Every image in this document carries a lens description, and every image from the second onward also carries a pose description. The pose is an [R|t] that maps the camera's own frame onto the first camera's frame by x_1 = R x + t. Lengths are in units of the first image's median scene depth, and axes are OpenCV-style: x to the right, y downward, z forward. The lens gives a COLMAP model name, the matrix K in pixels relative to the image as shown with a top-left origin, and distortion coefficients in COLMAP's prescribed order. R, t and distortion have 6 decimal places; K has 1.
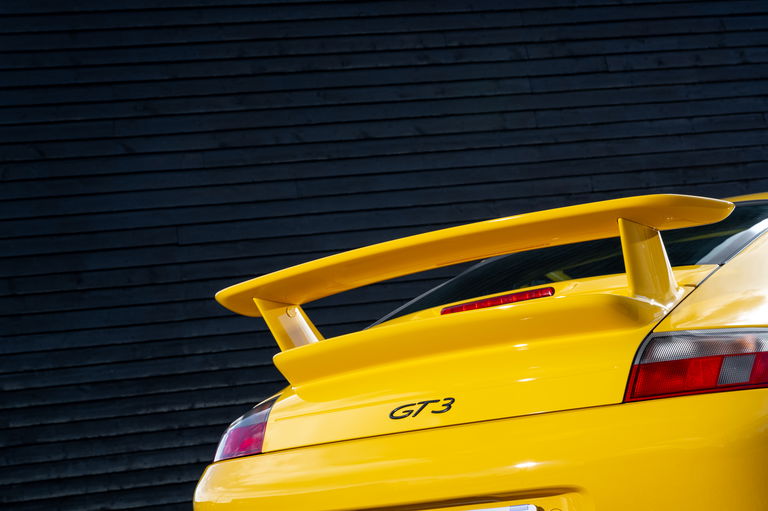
lens RADIAL K [[1373.1, 0, 384.0], [0, 1373.1, 255.5], [0, 0, 1]] dist [0.001631, 0.060697]
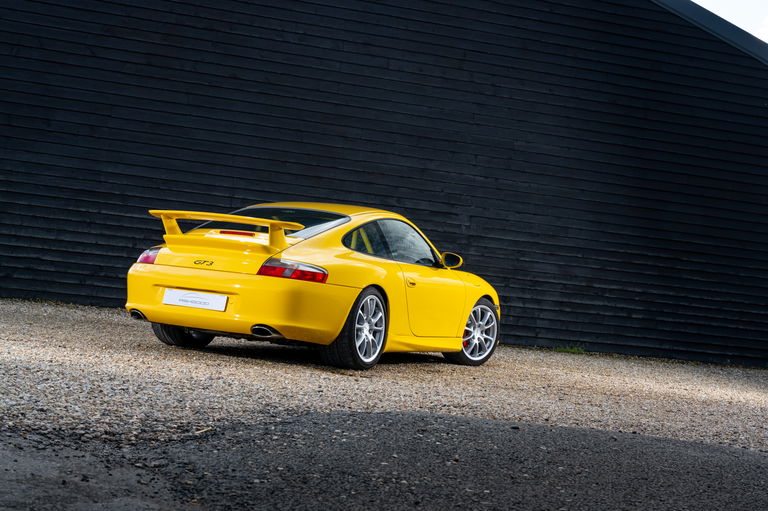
lens RADIAL K [[1336.7, 0, 384.0], [0, 1336.7, 255.5], [0, 0, 1]] dist [-0.006056, 0.053302]
pose [[0.967738, 0.222008, 0.119143, 0.018121], [-0.236036, 0.964251, 0.120442, -0.122582], [-0.088144, -0.144678, 0.985545, -0.689125]]
